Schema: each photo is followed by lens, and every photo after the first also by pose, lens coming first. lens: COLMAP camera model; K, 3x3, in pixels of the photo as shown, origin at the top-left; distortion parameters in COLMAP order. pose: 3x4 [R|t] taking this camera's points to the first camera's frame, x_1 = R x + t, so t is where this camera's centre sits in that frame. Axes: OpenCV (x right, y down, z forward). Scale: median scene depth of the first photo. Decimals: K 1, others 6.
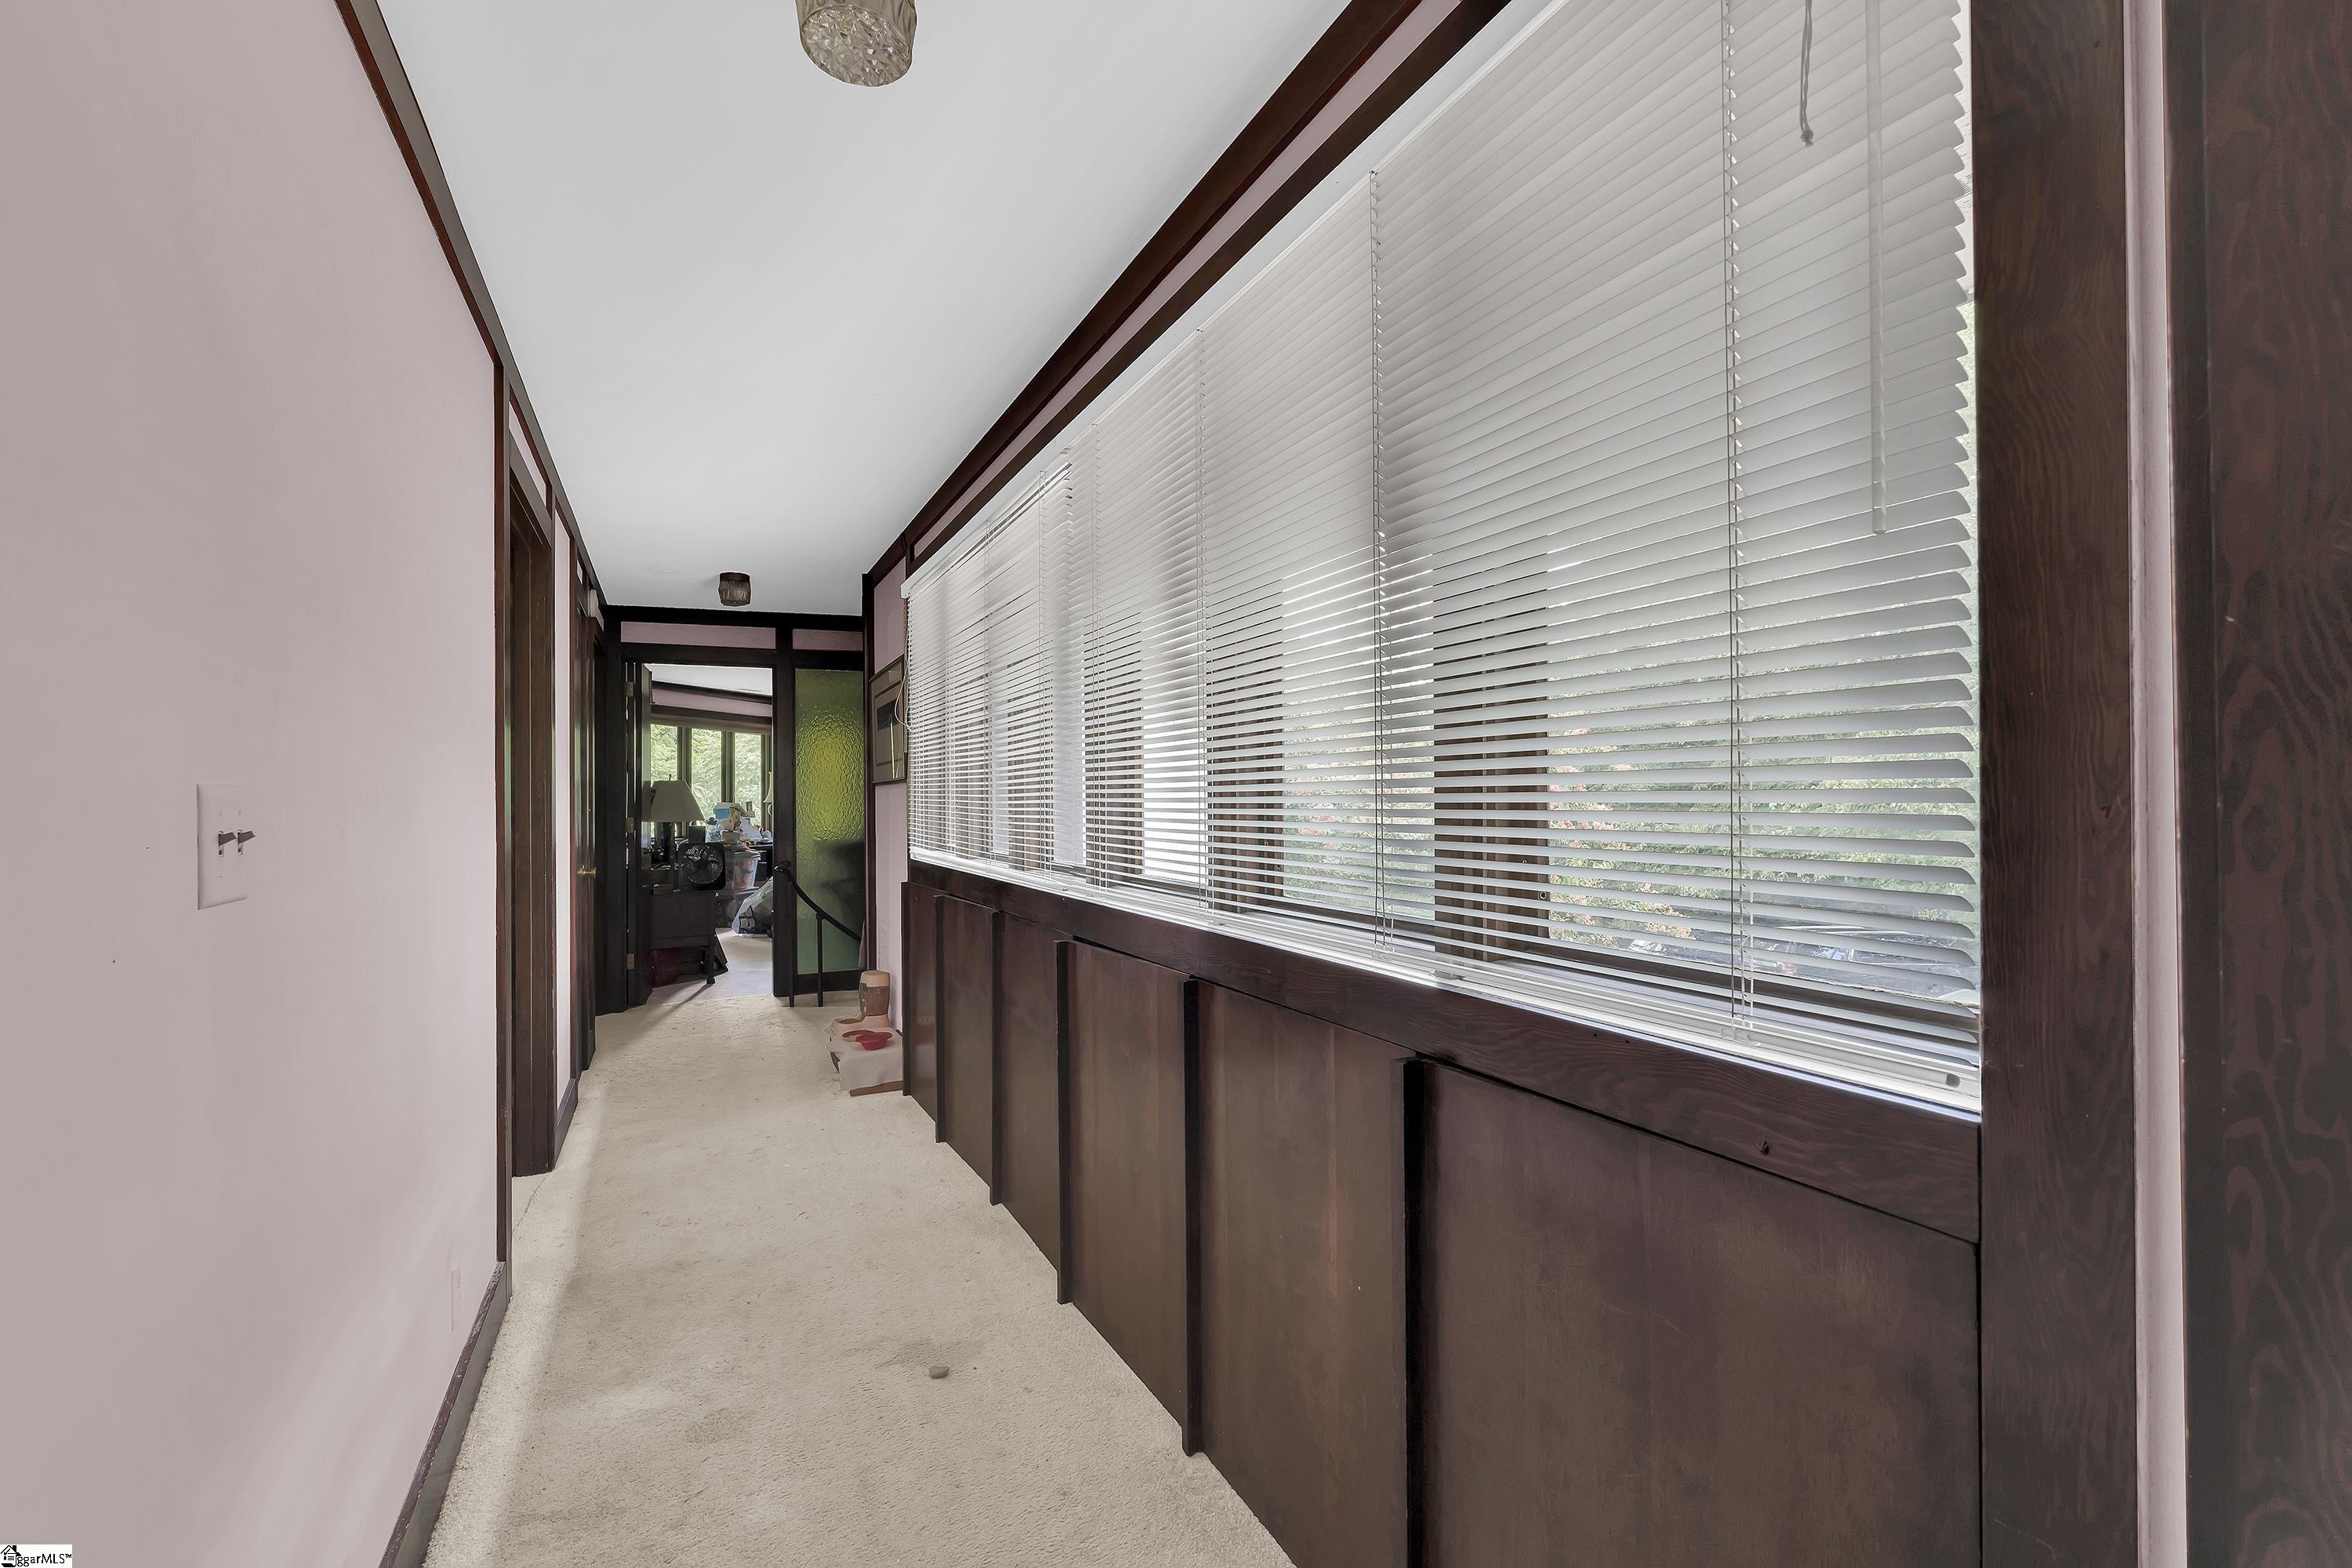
lens RADIAL K [[1025.6, 0, 1174.0], [0, 1025.6, 786.3], [0, 0, 1]] dist [-0.013134, 0.001046]
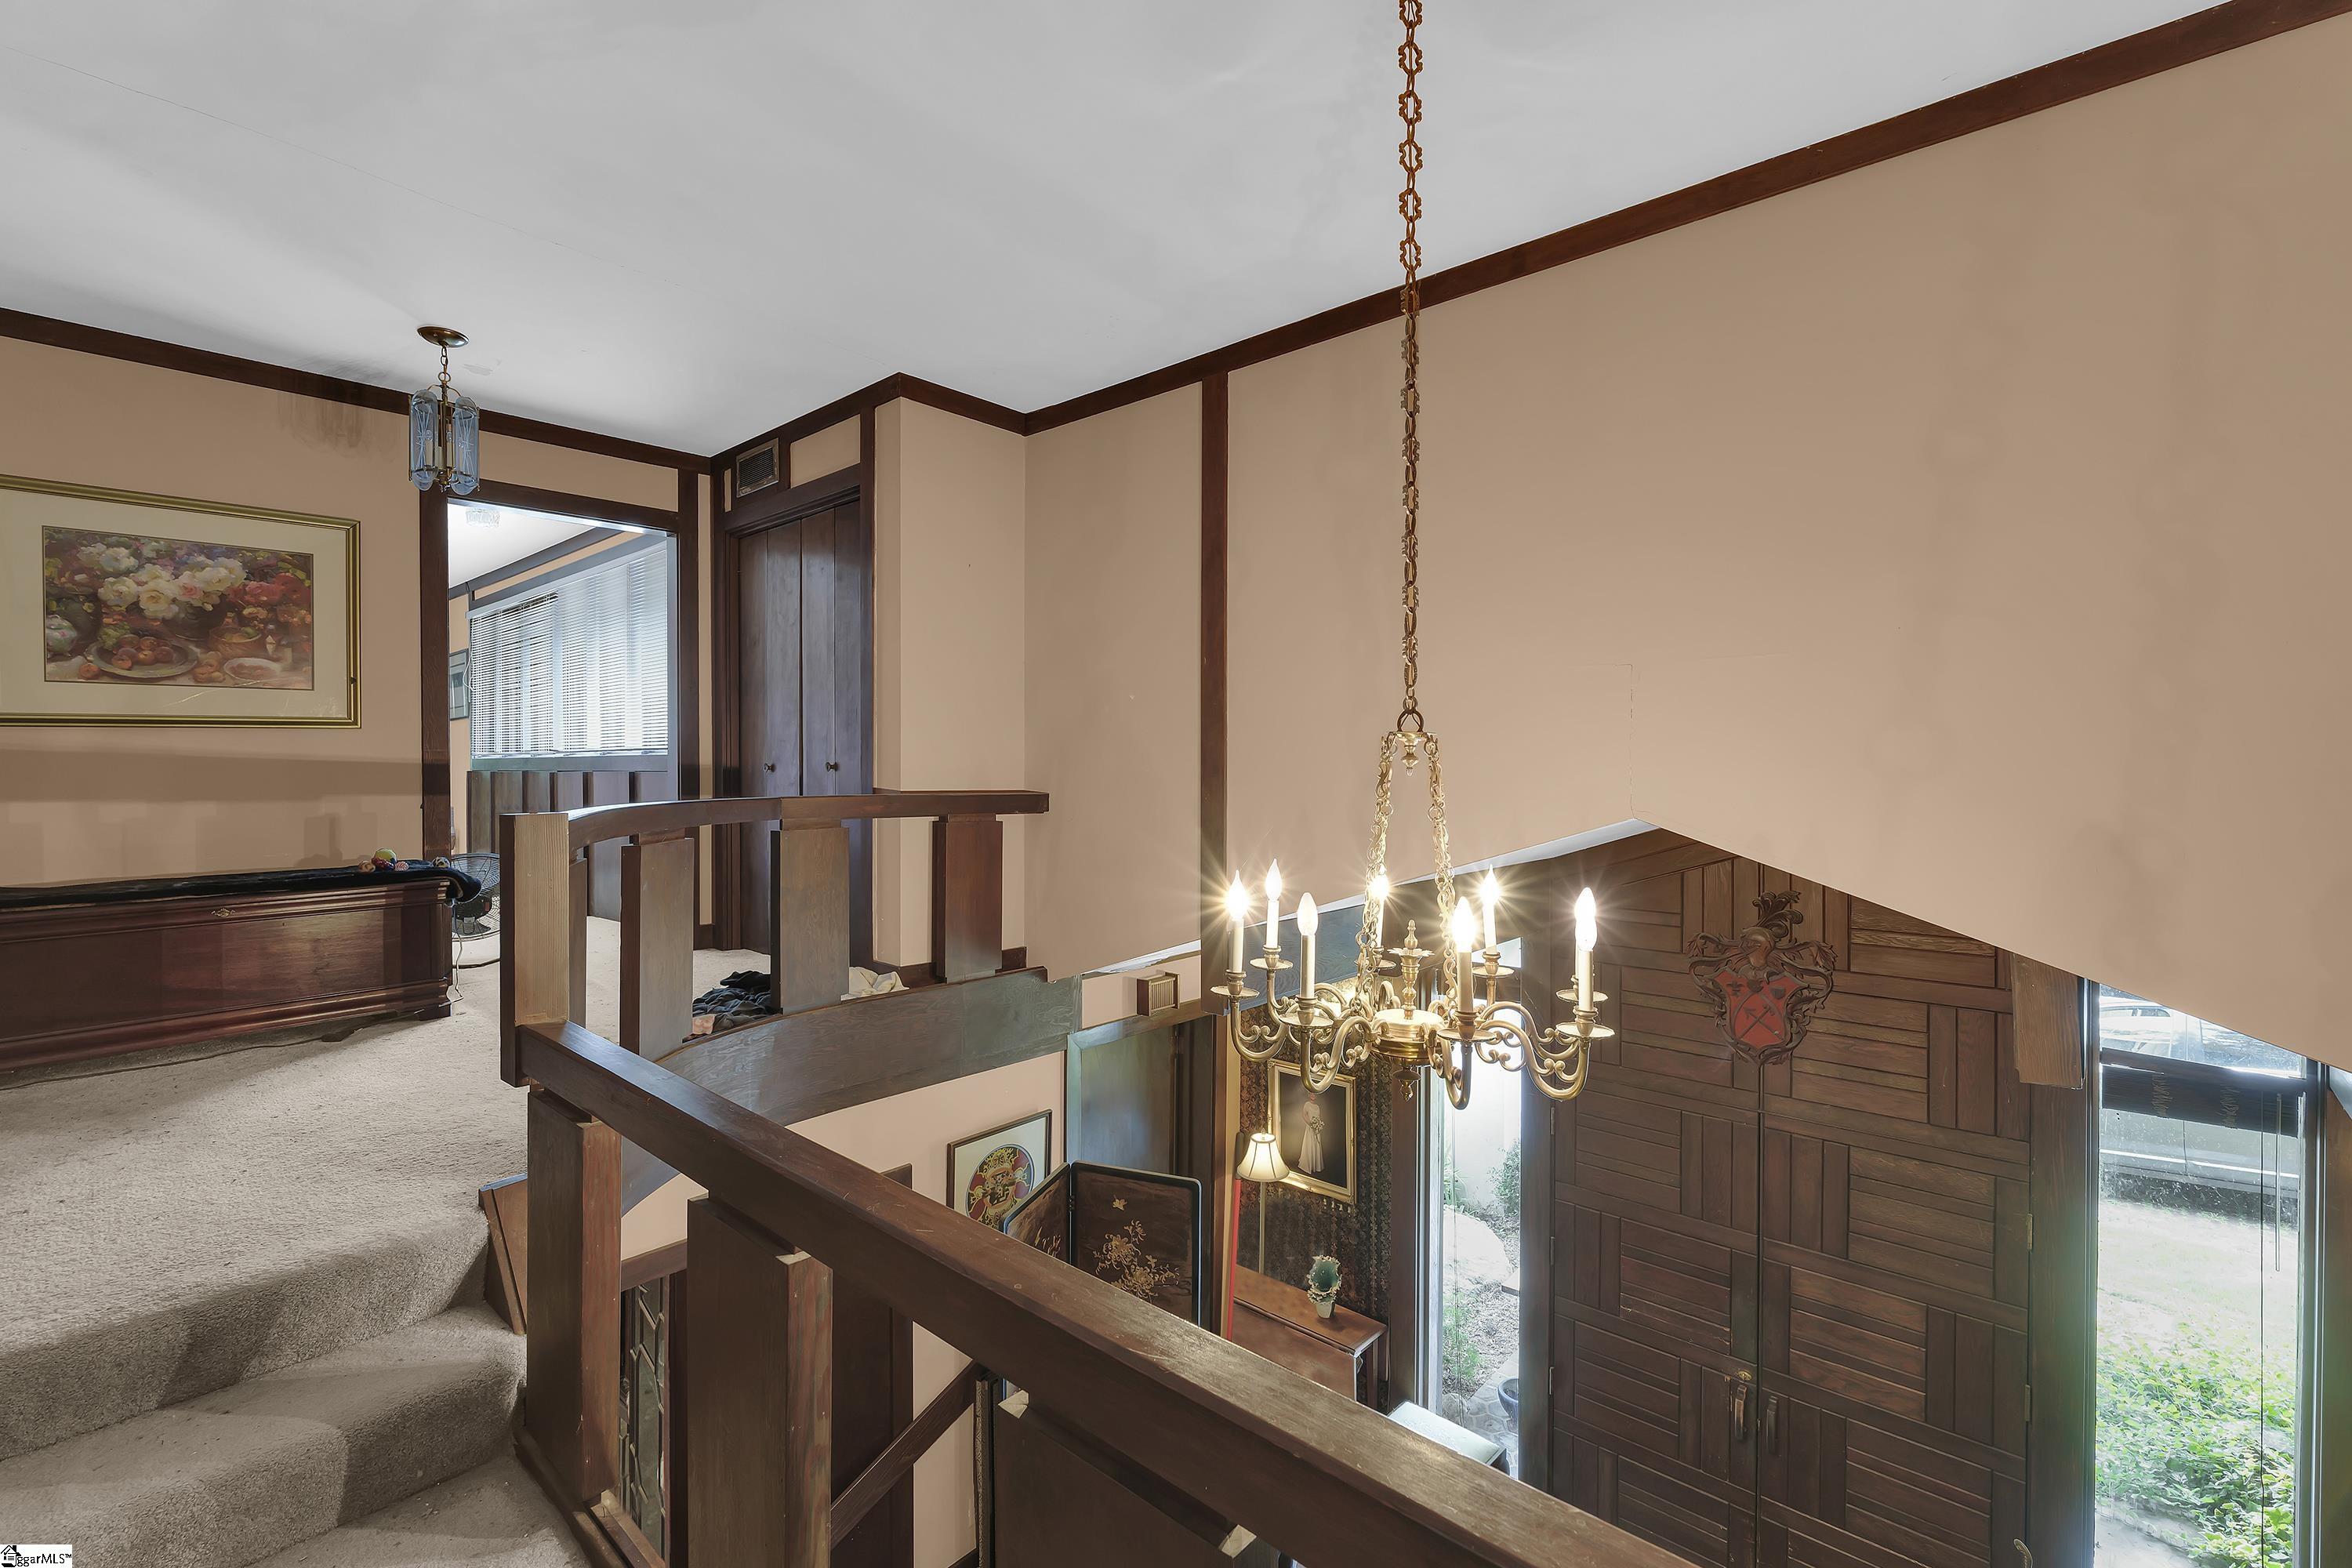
lens RADIAL K [[1025.6, 0, 1175.0], [0, 1025.6, 780.9], [0, 0, 1]] dist [-0.013134, 0.001046]
pose [[0.929243, -0.004210, 0.369446, 0.245646], [-0.002391, 0.999846, 0.017409, 0.077456], [-0.369463, -0.017060, 0.929089, -1.205616]]
